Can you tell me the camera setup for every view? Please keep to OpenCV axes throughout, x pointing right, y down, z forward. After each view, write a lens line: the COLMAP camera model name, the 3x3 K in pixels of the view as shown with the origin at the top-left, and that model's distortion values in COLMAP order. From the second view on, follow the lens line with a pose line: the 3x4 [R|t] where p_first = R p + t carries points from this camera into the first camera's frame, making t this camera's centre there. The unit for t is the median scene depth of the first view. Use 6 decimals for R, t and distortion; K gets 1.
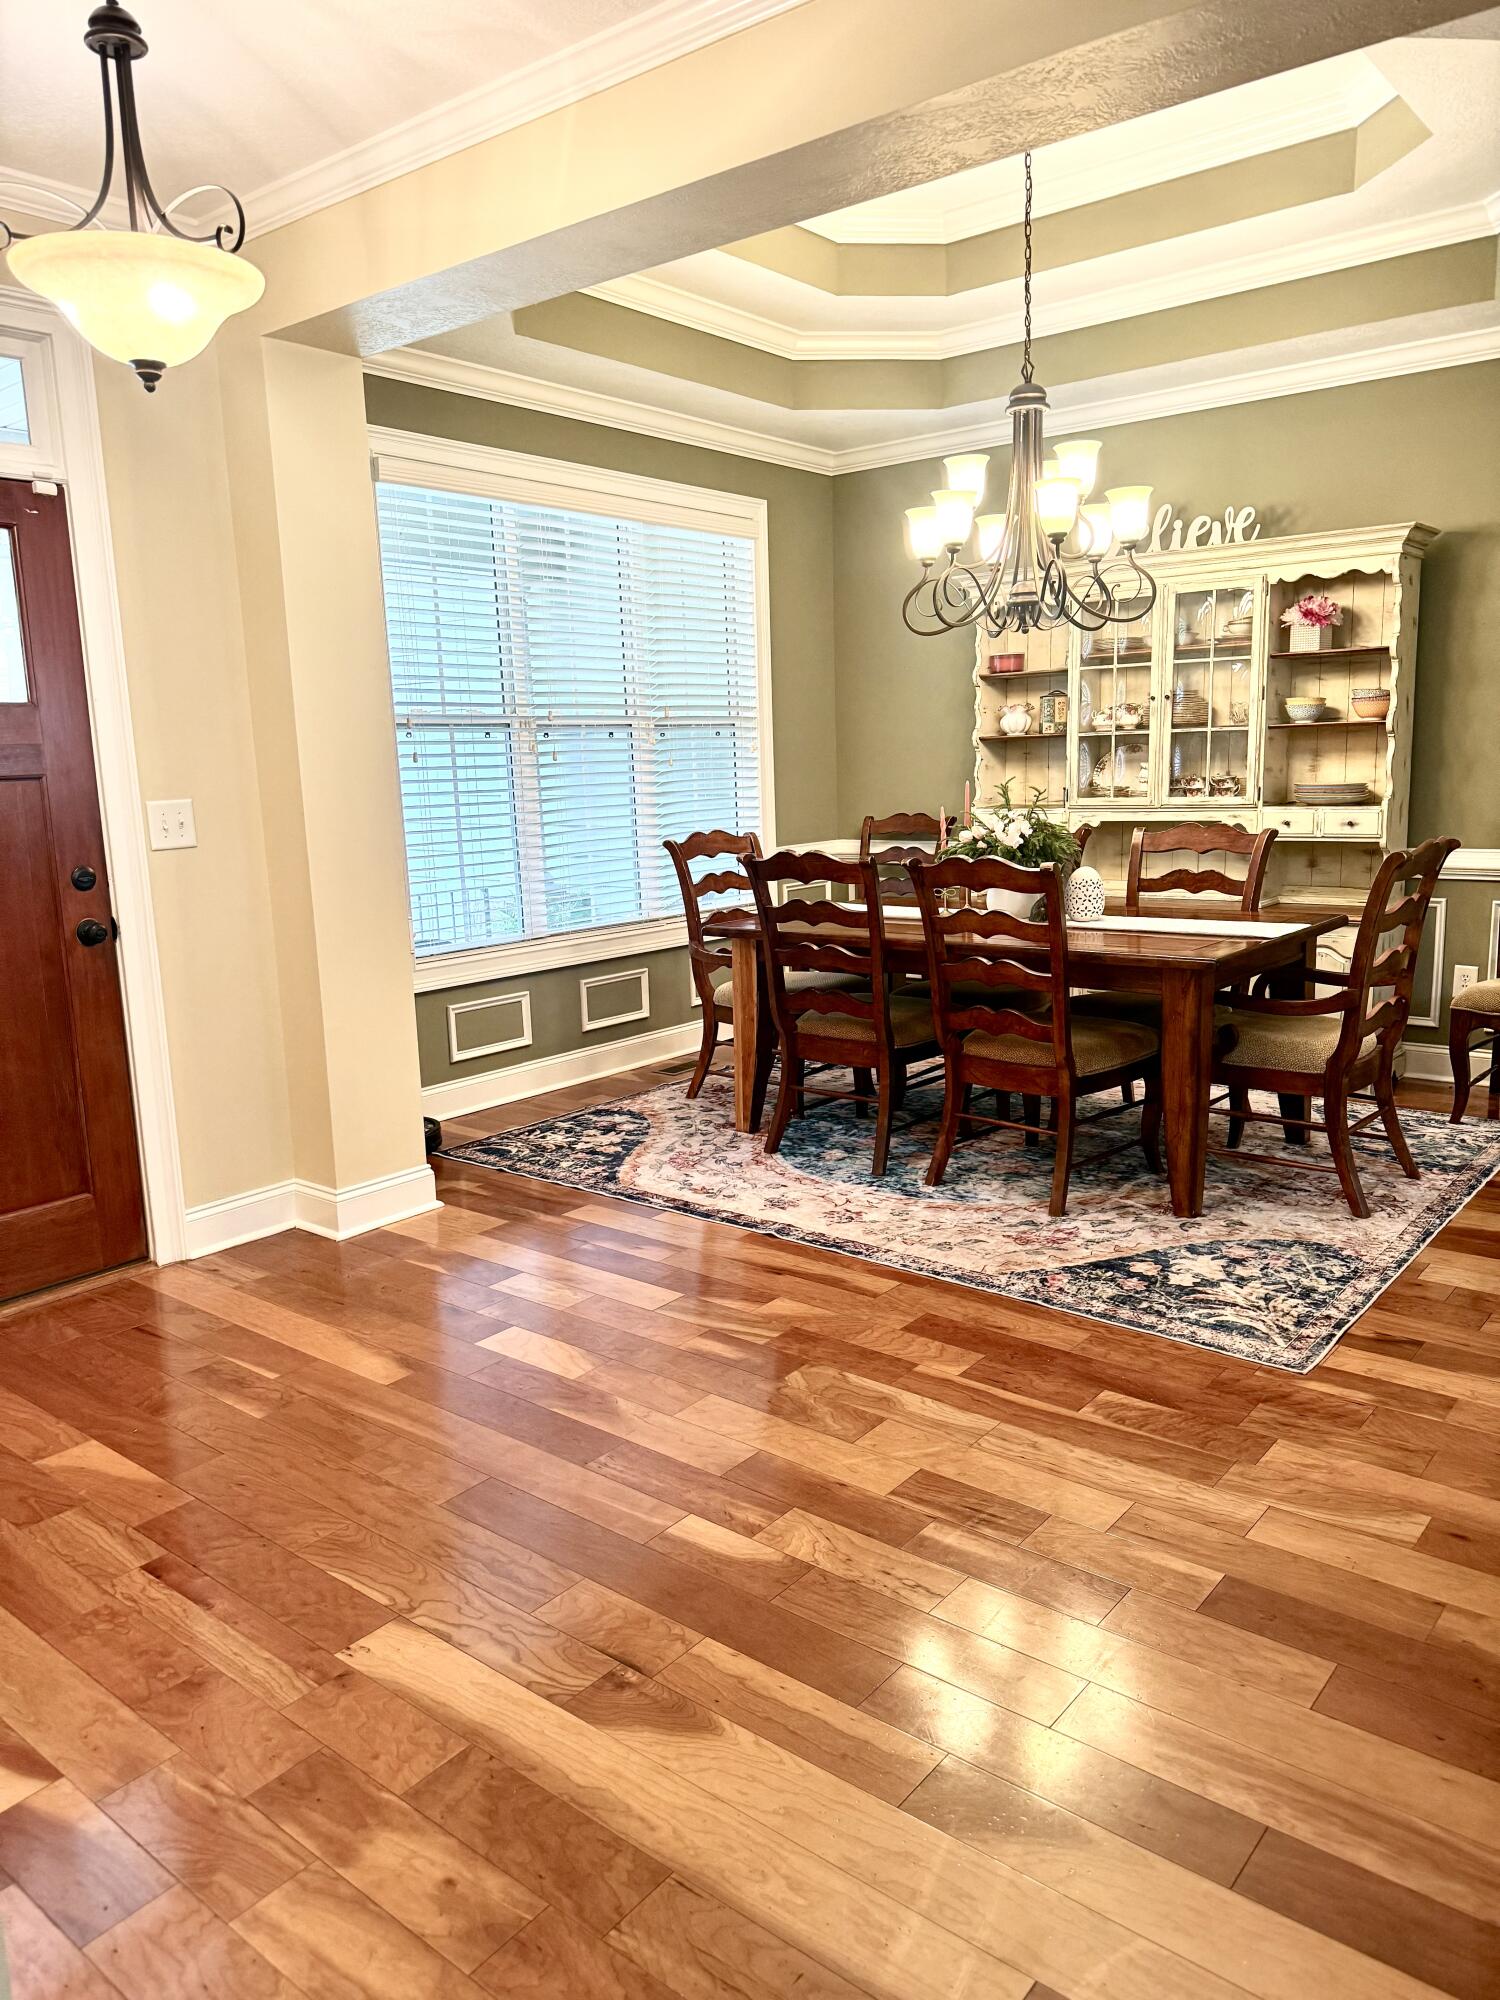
lens RADIAL K [[1427.3, 0, 759.8], [0, 1427.3, 999.0], [0, 0, 1]] dist [0.039794, -0.046384]
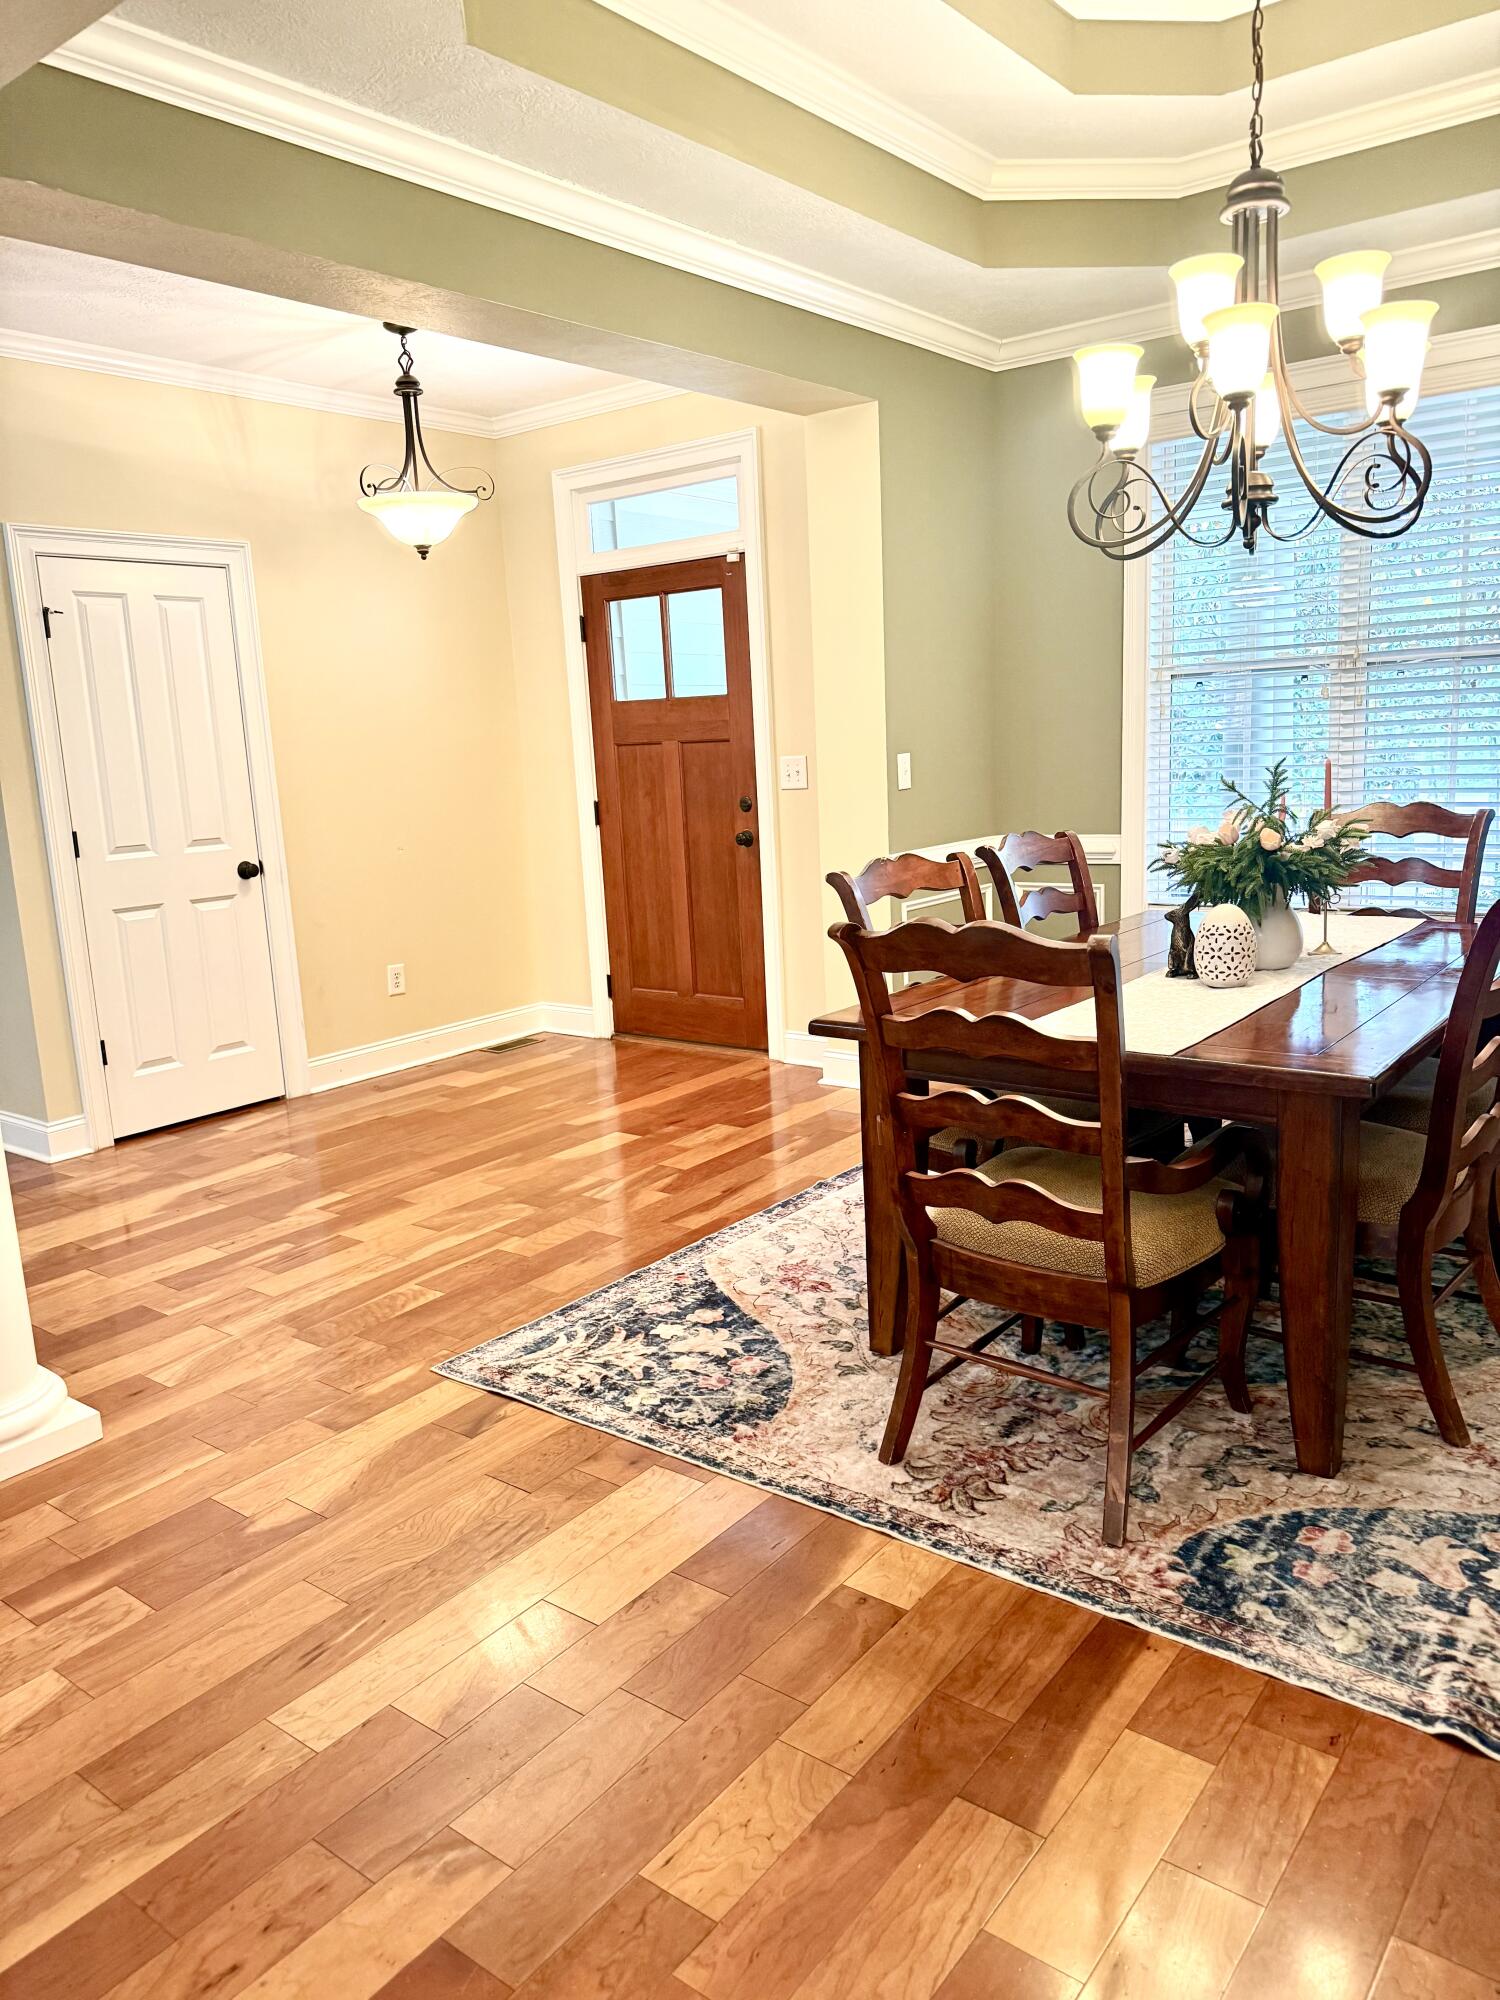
lens RADIAL K [[1427.3, 0, 760.6], [0, 1427.3, 1000.3], [0, 0, 1]] dist [0.039794, -0.046384]
pose [[0.023505, 0.202402, -0.979020, 1.141732], [-0.144711, 0.969666, 0.196994, -0.190998], [0.989195, 0.137044, 0.052082, 0.992076]]
